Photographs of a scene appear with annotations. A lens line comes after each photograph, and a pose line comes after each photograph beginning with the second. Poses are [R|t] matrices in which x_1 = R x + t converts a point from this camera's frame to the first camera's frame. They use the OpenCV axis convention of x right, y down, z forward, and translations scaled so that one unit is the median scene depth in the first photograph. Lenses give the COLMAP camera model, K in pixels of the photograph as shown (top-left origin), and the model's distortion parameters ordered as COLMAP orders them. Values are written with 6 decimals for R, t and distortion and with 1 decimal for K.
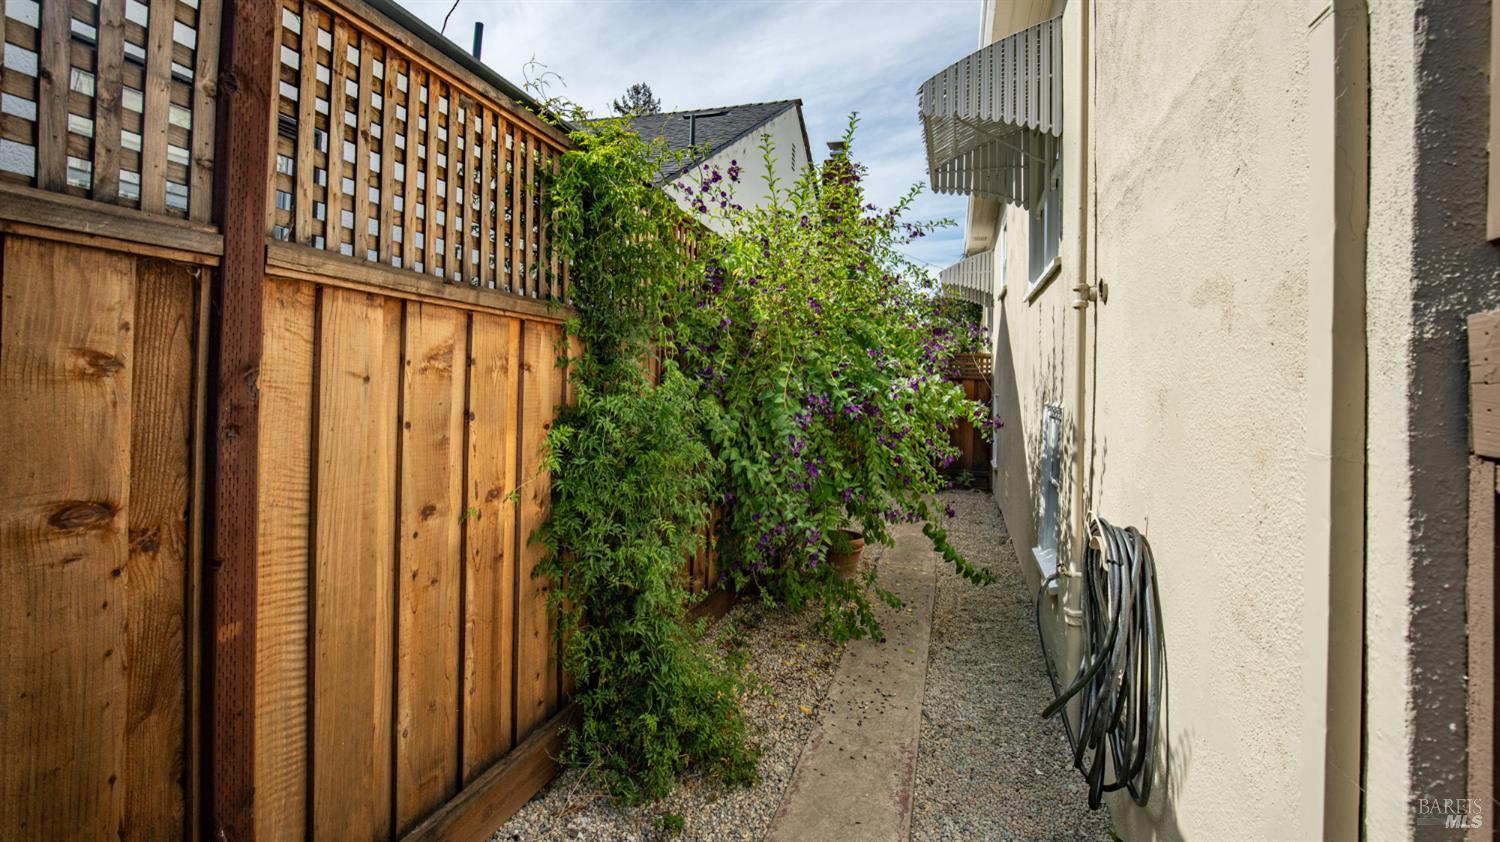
lens RADIAL K [[688.8, 0, 755.6], [0, 688.8, 398.2], [0, 0, 1]] dist [-0.026905, 0.001070]
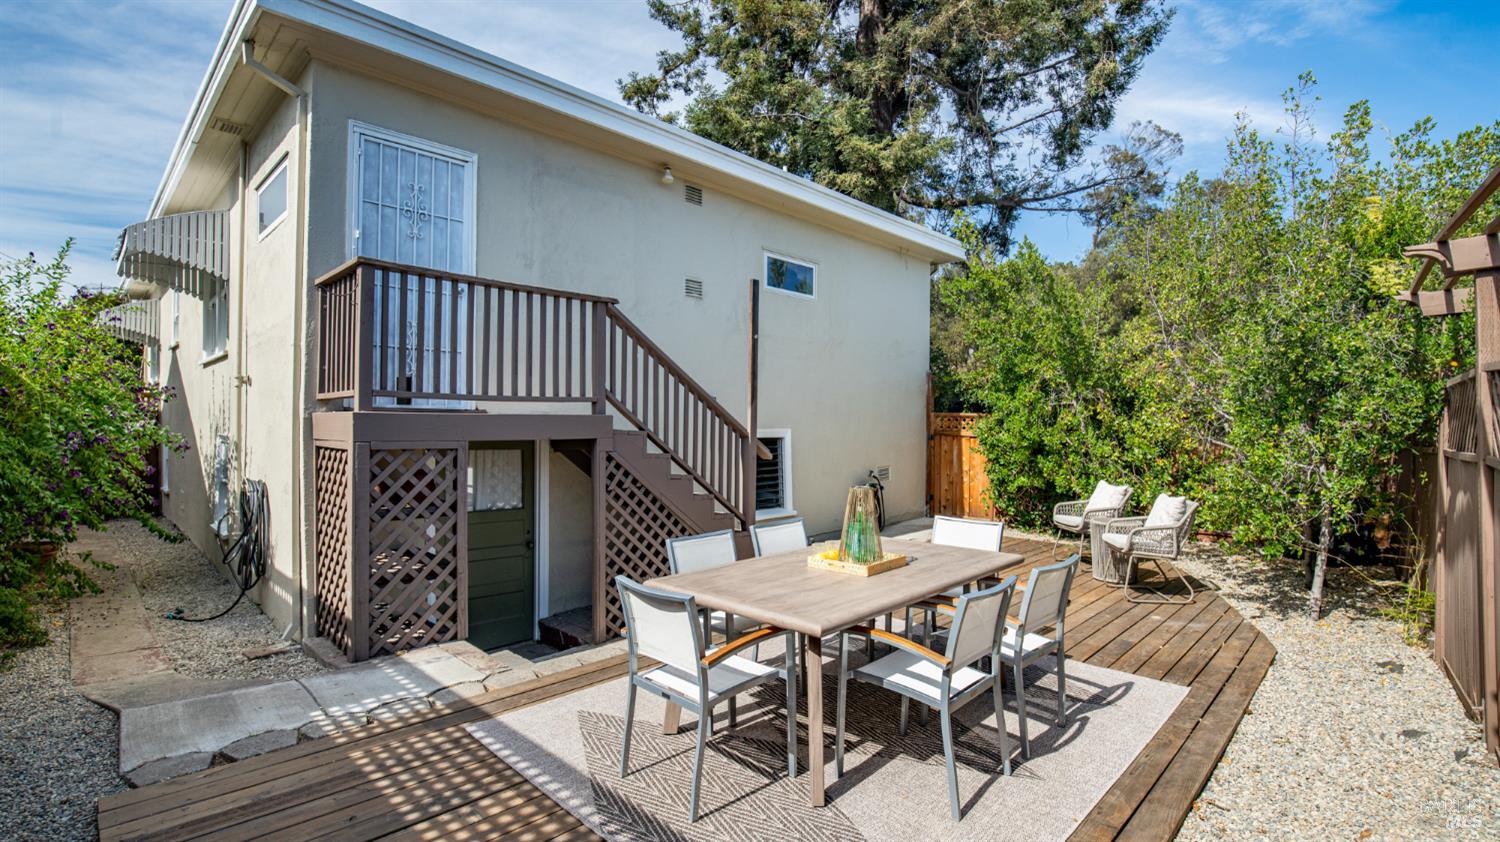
lens RADIAL K [[688.8, 0, 755.6], [0, 688.8, 398.2], [0, 0, 1]] dist [-0.026905, 0.001070]
pose [[0.472194, 0.007694, 0.881461, -0.436796], [0.029294, 0.999273, -0.024414, -0.000759], [-0.881008, 0.037350, 0.471625, -0.987059]]
